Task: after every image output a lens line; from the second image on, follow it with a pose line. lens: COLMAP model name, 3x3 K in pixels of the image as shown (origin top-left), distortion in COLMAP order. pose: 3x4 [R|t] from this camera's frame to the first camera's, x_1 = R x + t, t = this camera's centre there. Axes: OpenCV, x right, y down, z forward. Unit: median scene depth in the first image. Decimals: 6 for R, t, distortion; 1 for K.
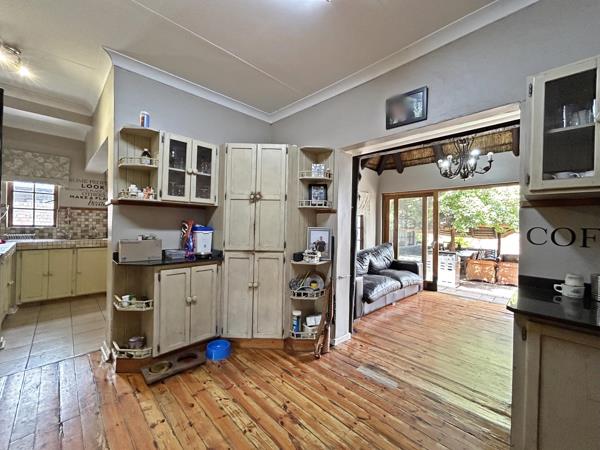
lens RADIAL K [[245.2, 0, 300.9], [0, 245.2, 220.8], [0, 0, 1]] dist [0.000838, 0.000653]
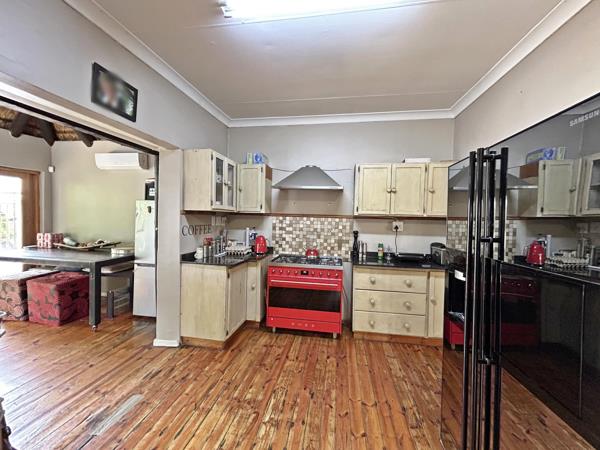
lens RADIAL K [[245.2, 0, 300.9], [0, 245.2, 224.5], [0, 0, 1]] dist [0.000838, 0.000653]
pose [[-0.595602, -0.054901, 0.801402, -0.867324], [-0.041255, 0.998436, 0.037738, -0.074589], [-0.802220, -0.010585, -0.596935, 1.272737]]
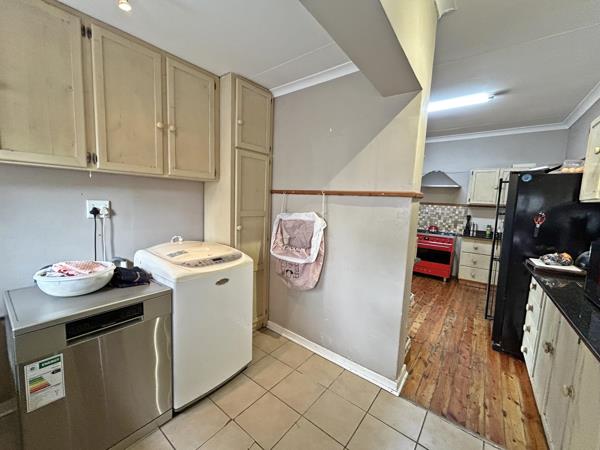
lens RADIAL K [[245.2, 0, 302.6], [0, 245.2, 221.3], [0, 0, 1]] dist [0.000838, 0.000653]
pose [[-0.145513, -0.108074, 0.983436, -1.907245], [-0.064804, 0.992922, 0.099527, -0.058418], [-0.987232, -0.049248, -0.151487, 1.957650]]
